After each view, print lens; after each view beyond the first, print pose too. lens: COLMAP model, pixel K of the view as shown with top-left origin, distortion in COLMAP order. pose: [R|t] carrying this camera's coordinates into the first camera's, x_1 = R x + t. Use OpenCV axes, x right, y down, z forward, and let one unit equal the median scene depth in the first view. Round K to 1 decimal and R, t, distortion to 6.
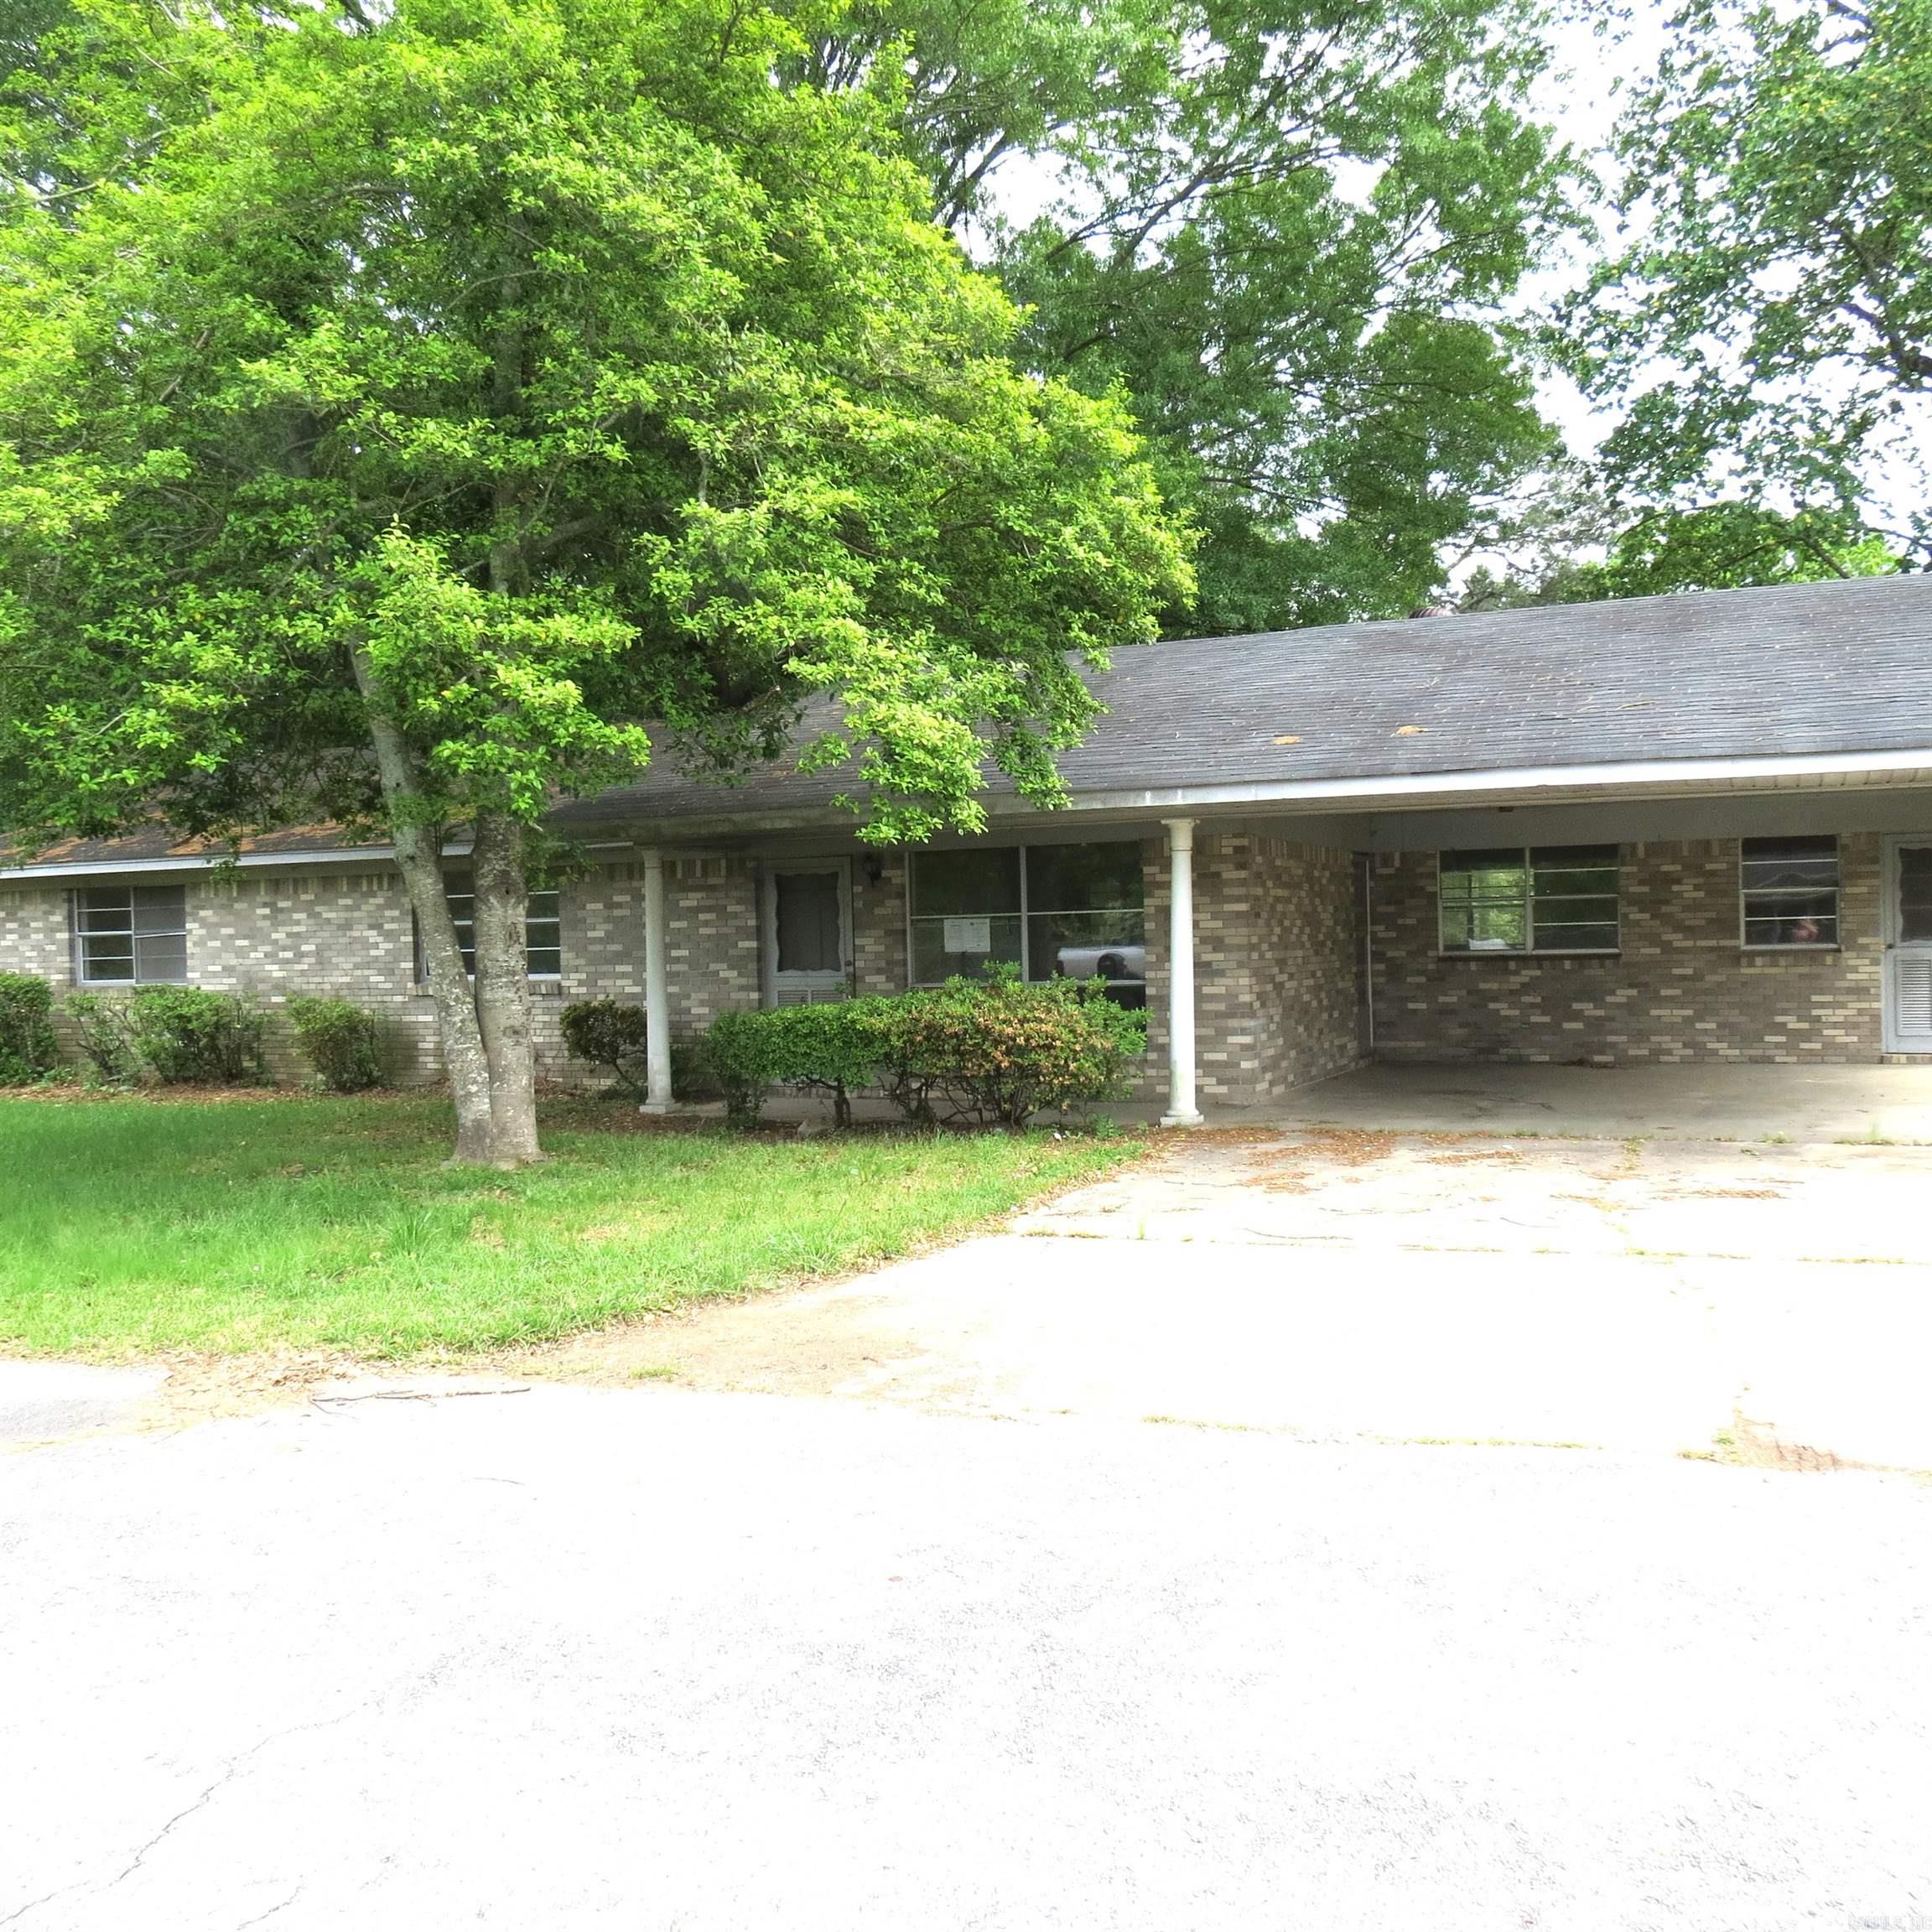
lens RADIAL K [[1823.7, 0, 968.0], [0, 1823.7, 962.7], [0, 0, 1]] dist [-0.030513, 0.000000]
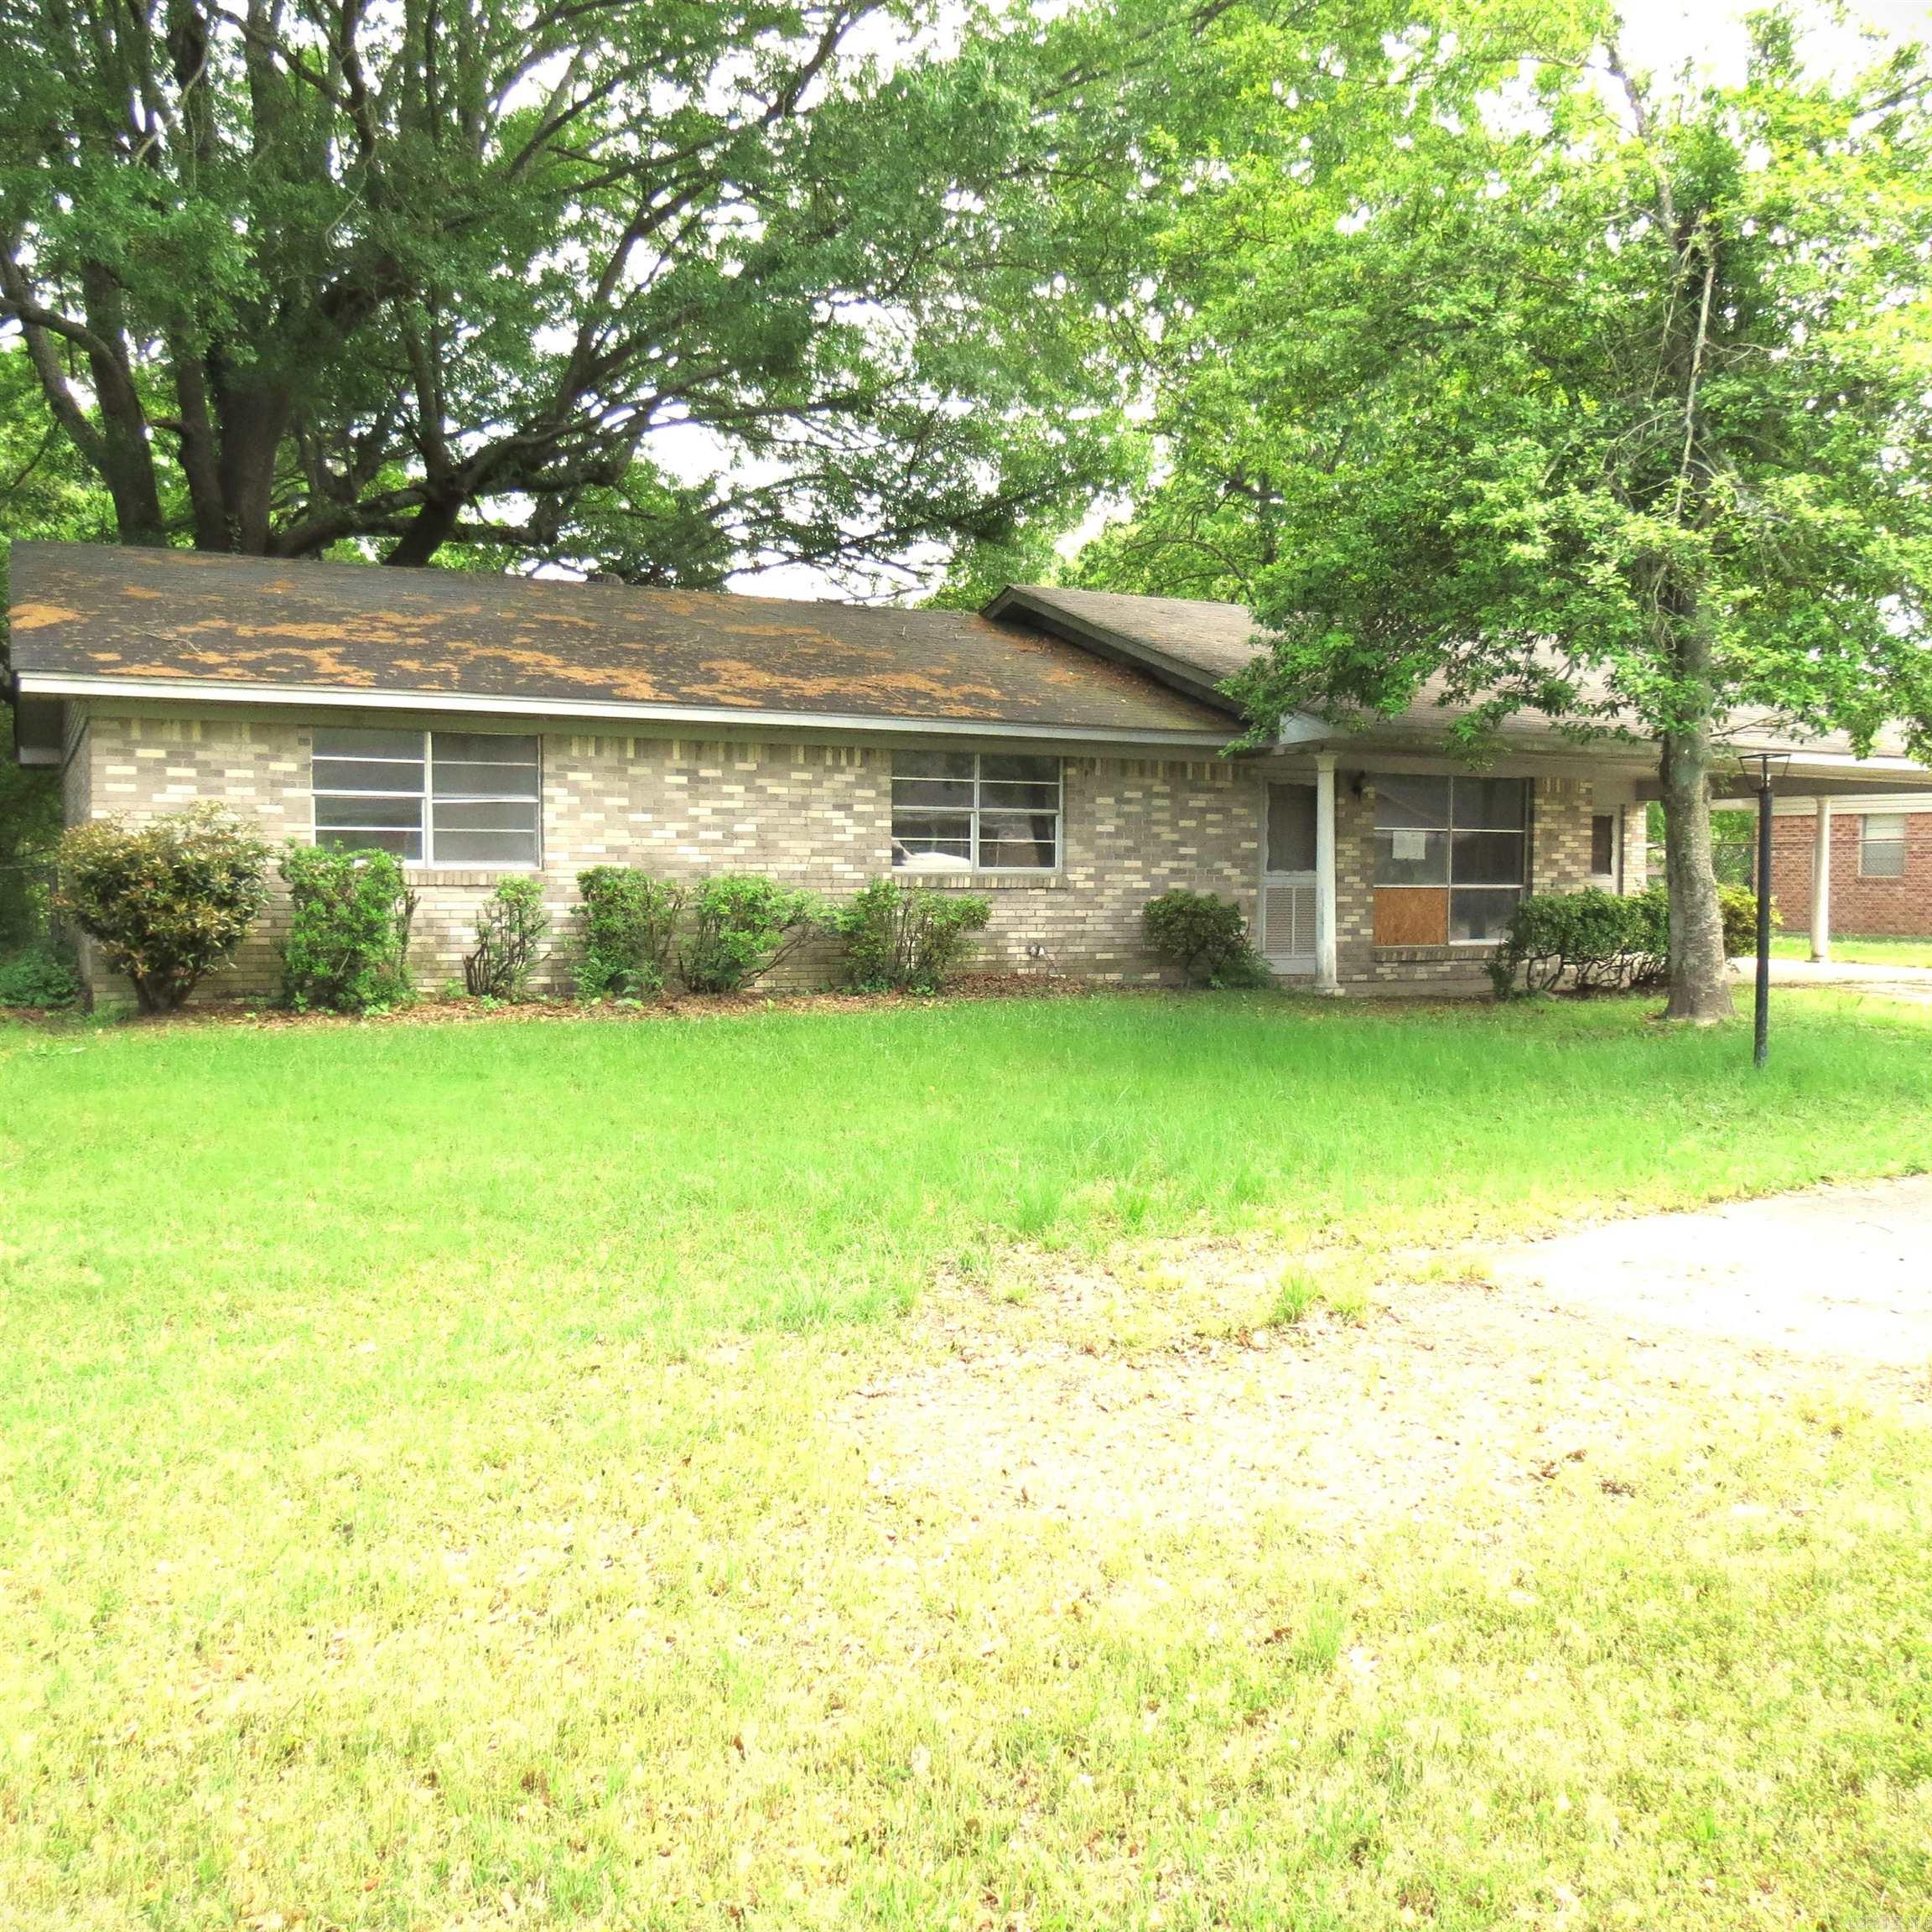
lens RADIAL K [[1823.7, 0, 965.0], [0, 1823.7, 968.0], [0, 0, 1]] dist [-0.030513, 0.000000]
pose [[0.619786, -0.011041, 0.784693, -1.011529], [-0.010855, 0.999685, 0.022640, 0.037892], [-0.784696, -0.022550, 0.619471, 0.430237]]
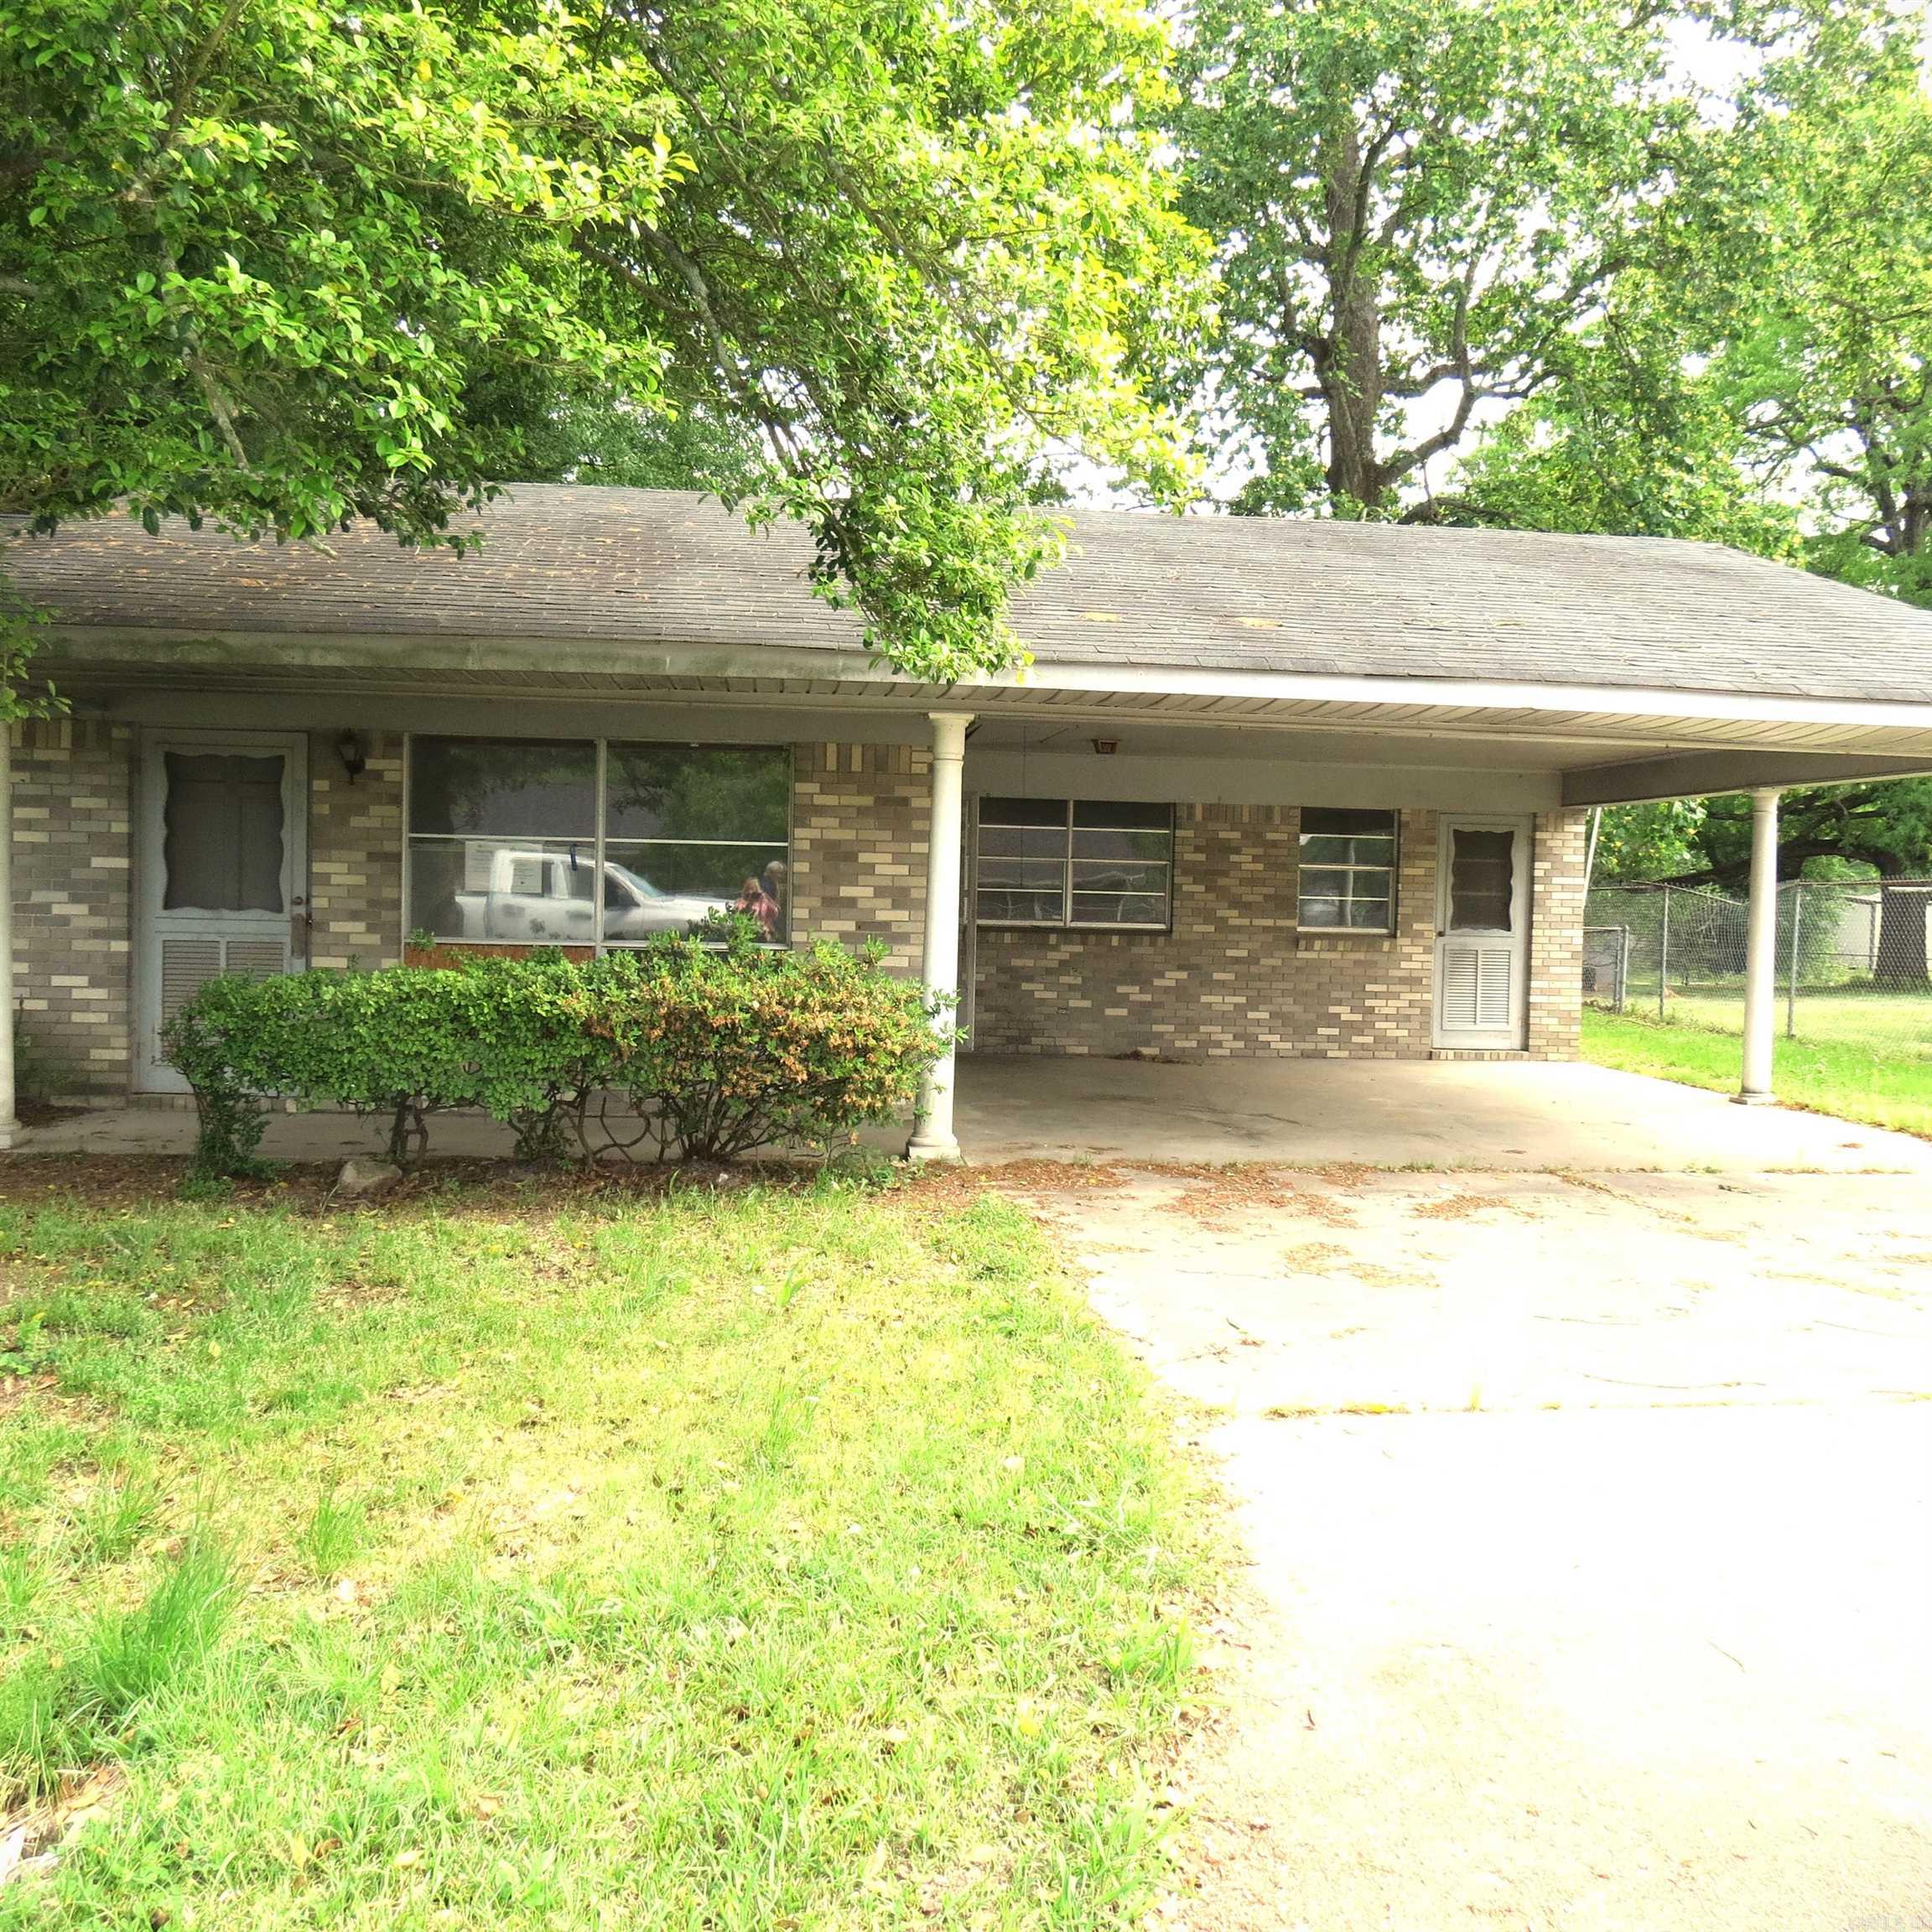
lens RADIAL K [[1823.7, 0, 965.1], [0, 1823.7, 965.3], [0, 0, 1]] dist [-0.030513, 0.000000]
pose [[0.857706, 0.027806, 0.513388, -0.174157], [-0.038877, 0.999185, 0.010833, 0.006236], [-0.512669, -0.029251, 0.858088, 0.309157]]
